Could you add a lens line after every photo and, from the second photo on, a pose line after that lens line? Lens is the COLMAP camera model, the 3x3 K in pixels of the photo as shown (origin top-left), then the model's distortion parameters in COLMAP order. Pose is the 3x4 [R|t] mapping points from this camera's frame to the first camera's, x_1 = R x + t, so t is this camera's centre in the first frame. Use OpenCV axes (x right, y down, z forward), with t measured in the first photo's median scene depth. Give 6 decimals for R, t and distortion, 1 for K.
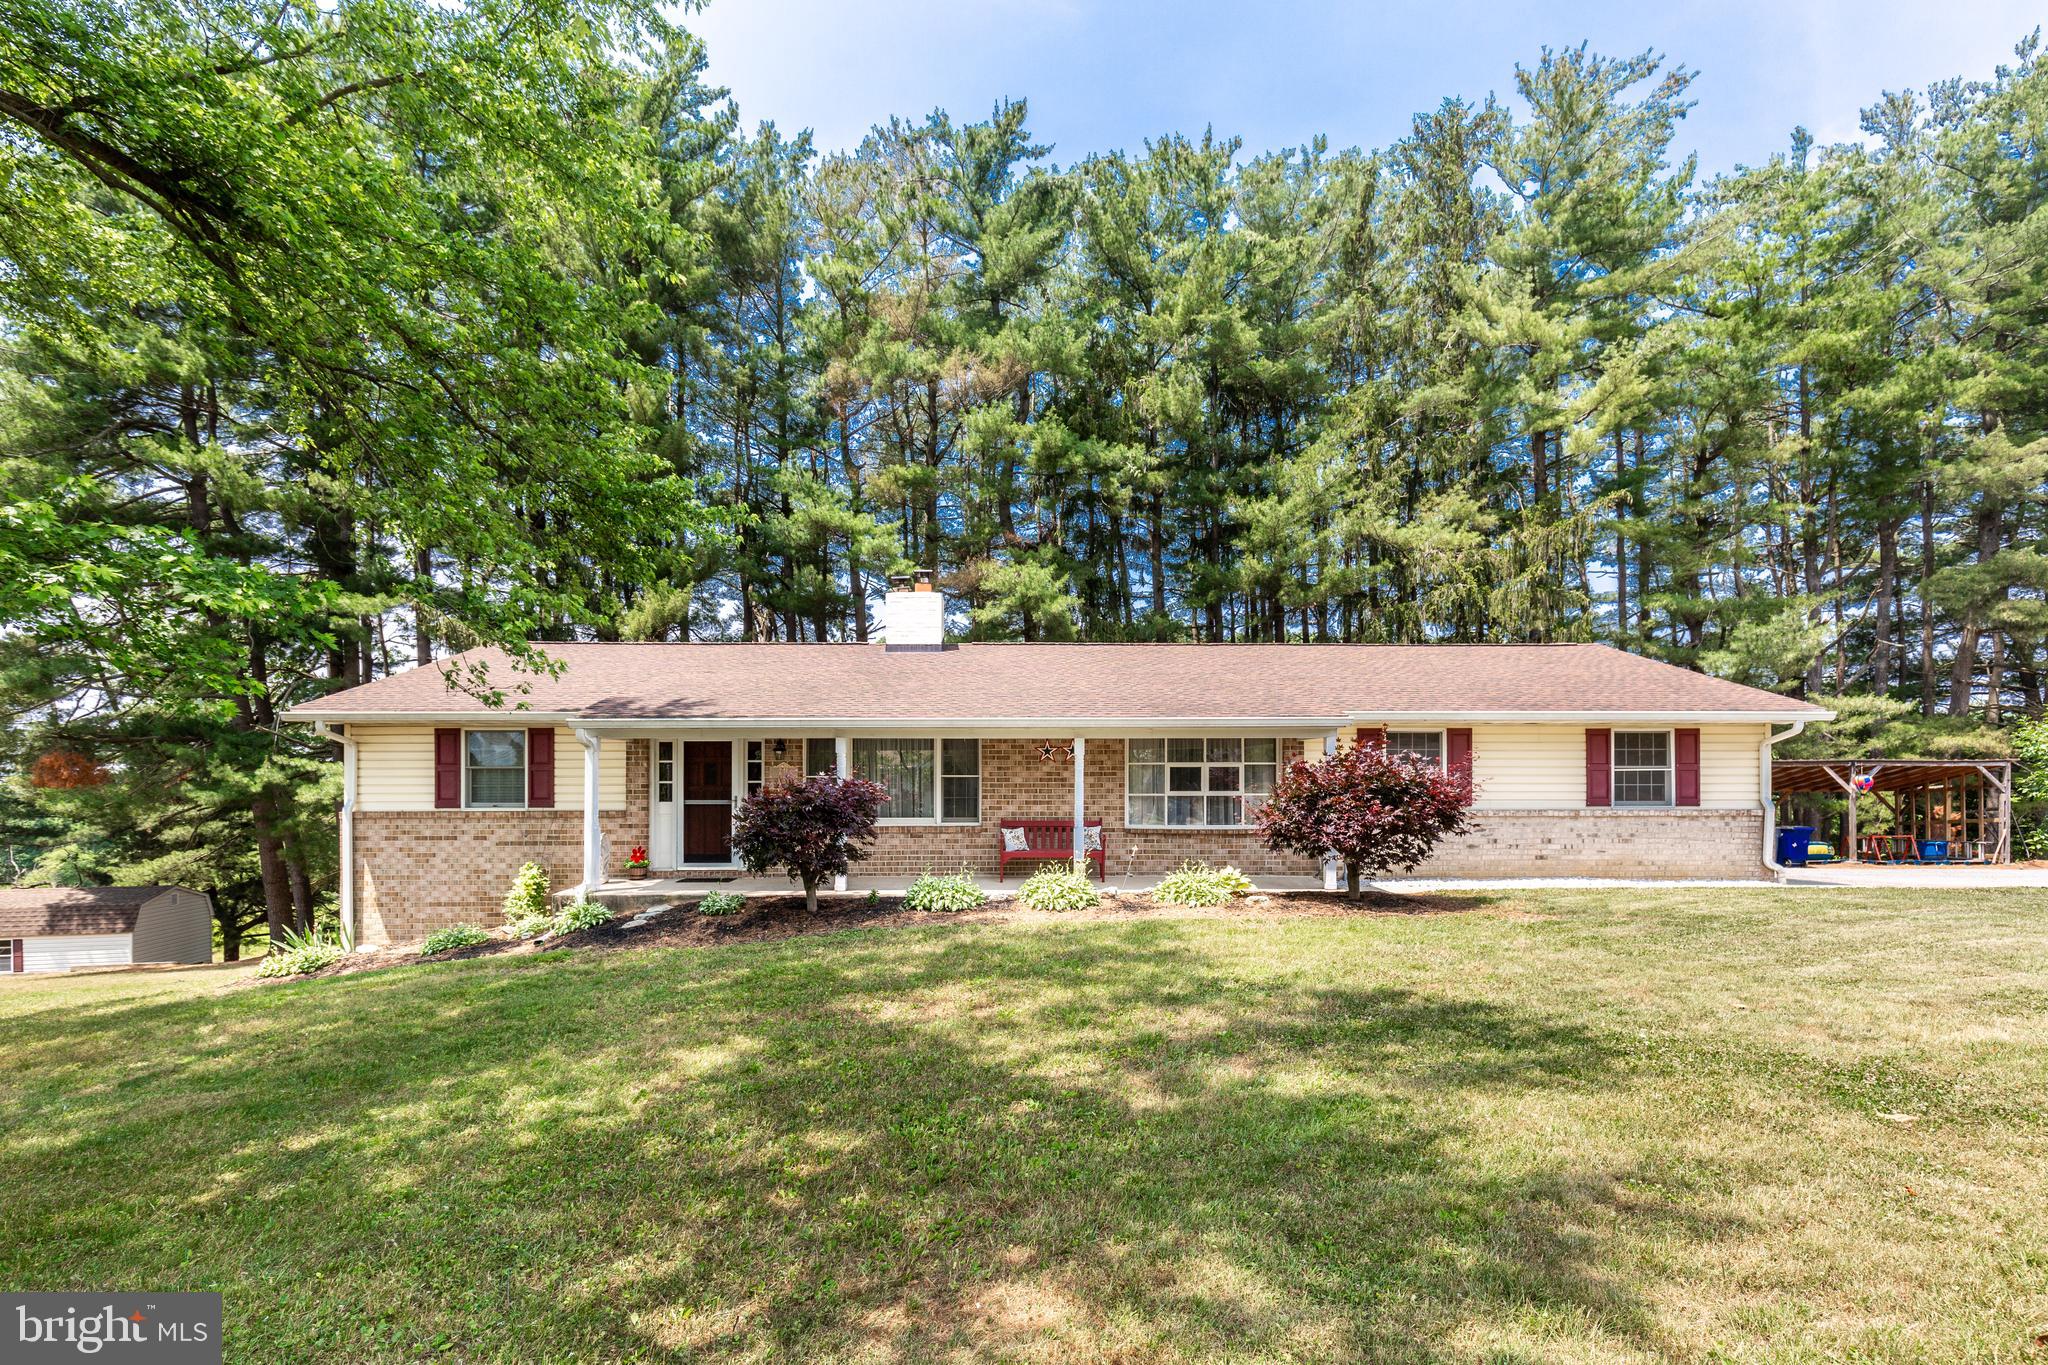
lens RADIAL K [[973.2, 0, 1028.8], [0, 973.2, 771.9], [0, 0, 1]] dist [0.005445, 0.000505]
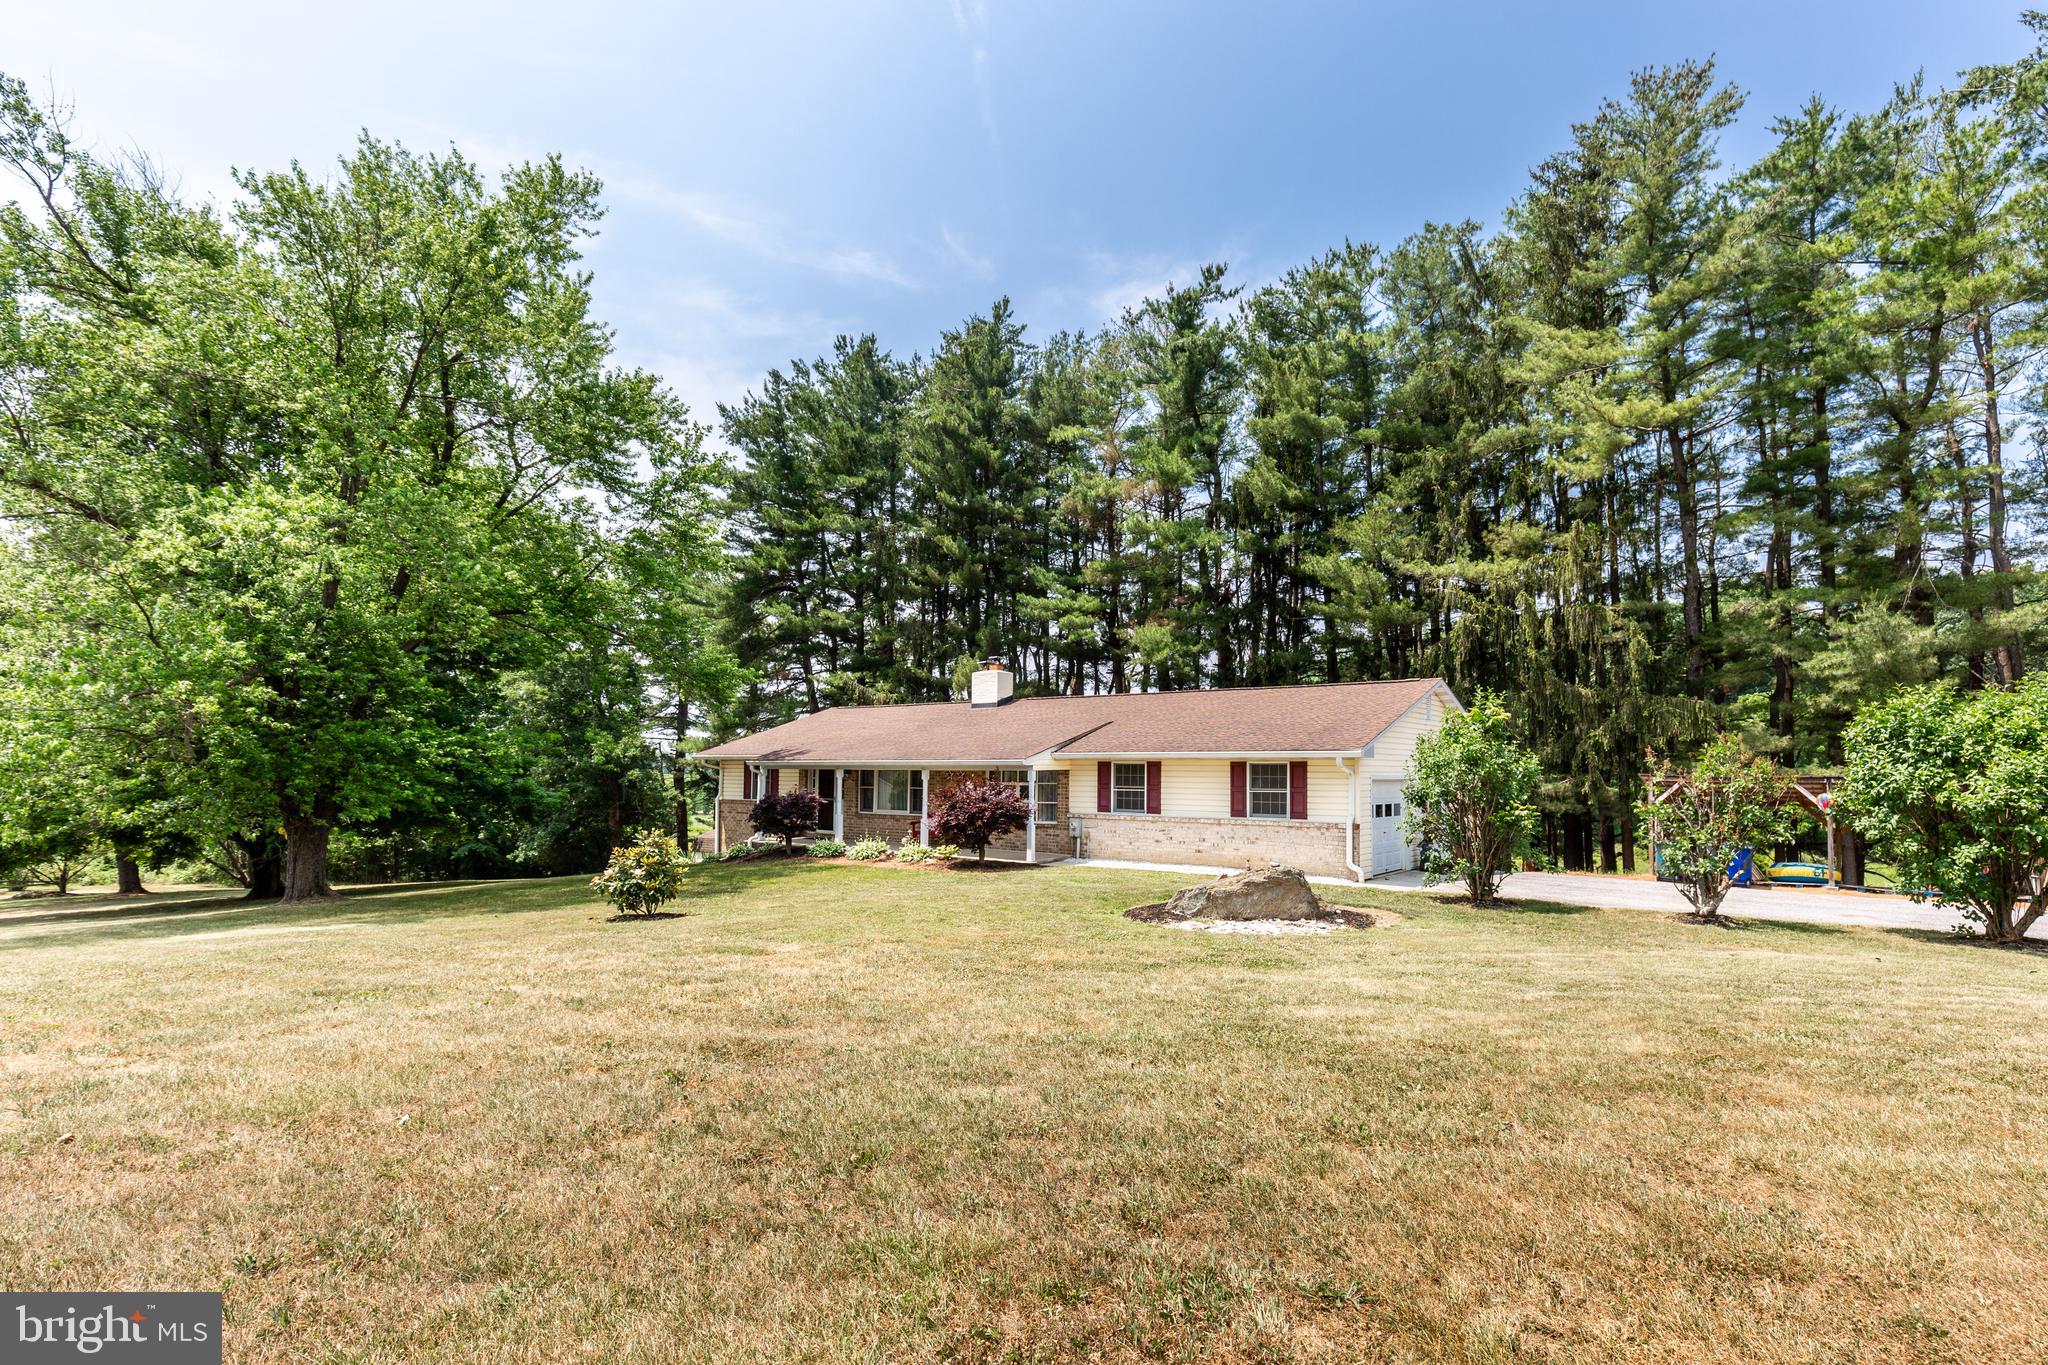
lens RADIAL K [[979.7, 0, 1072.5], [0, 979.7, 736.5], [0, 0, 1]] dist [0.003064, 0.002882]
pose [[0.797449, -0.015906, -0.603177, 1.241241], [-0.004079, 0.999488, -0.031750, -0.034499], [0.603373, 0.027779, 0.796975, -0.263349]]
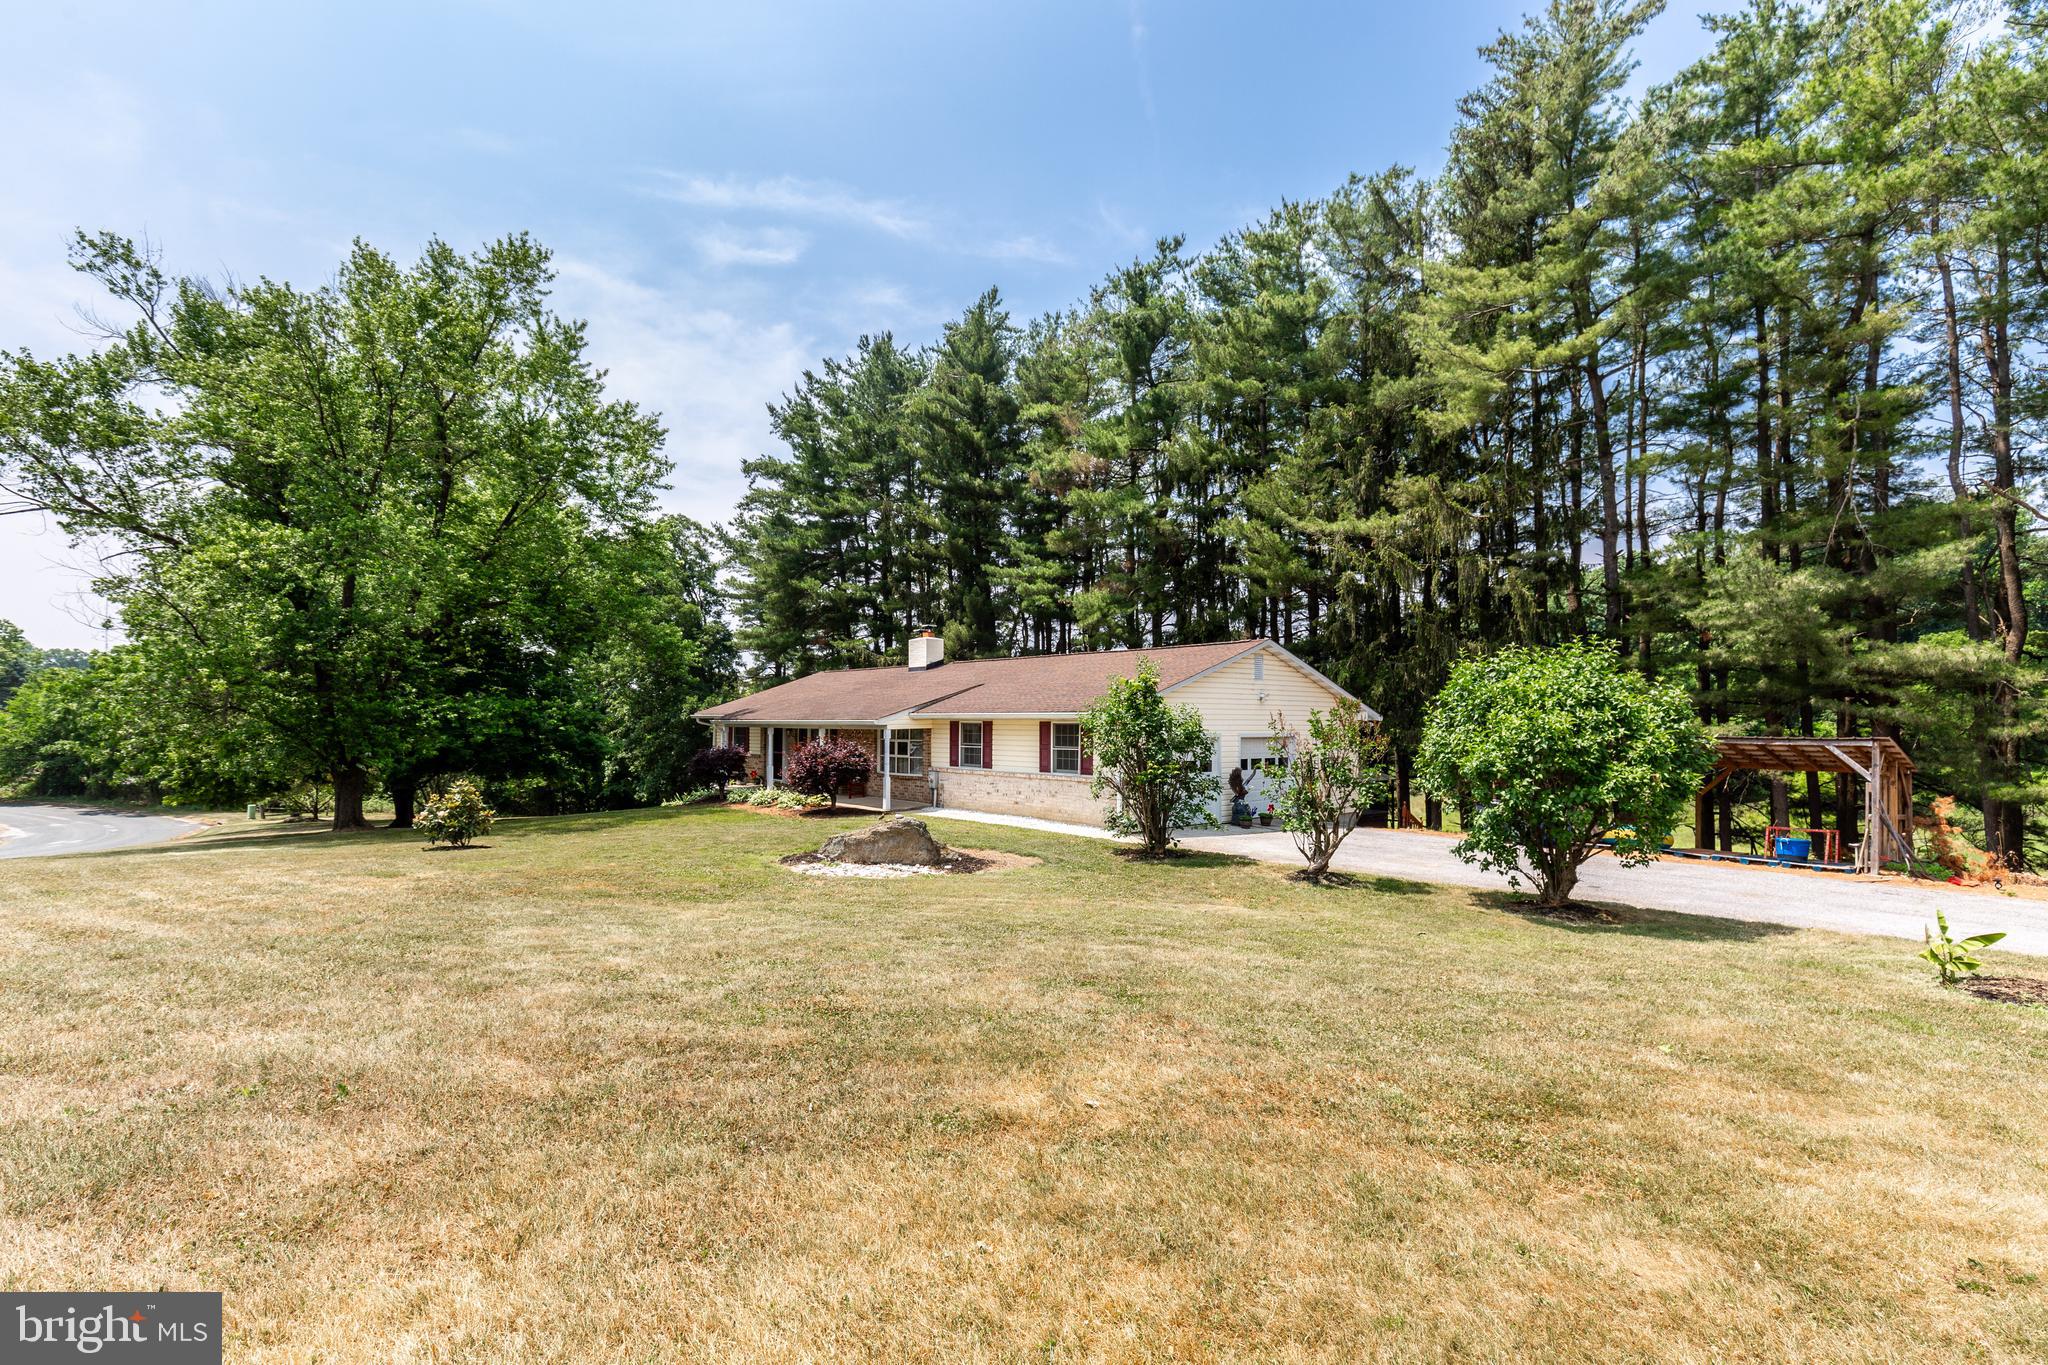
lens RADIAL K [[927.3, 0, 1005.0], [0, 927.3, 716.8], [0, 0, 1]] dist [0.005546, -0.000510]
pose [[0.643314, -0.001409, -0.765601, 1.654525], [0.001189, 0.999999, -0.000842, -0.050435], [0.765601, -0.000369, 0.643315, 0.017790]]
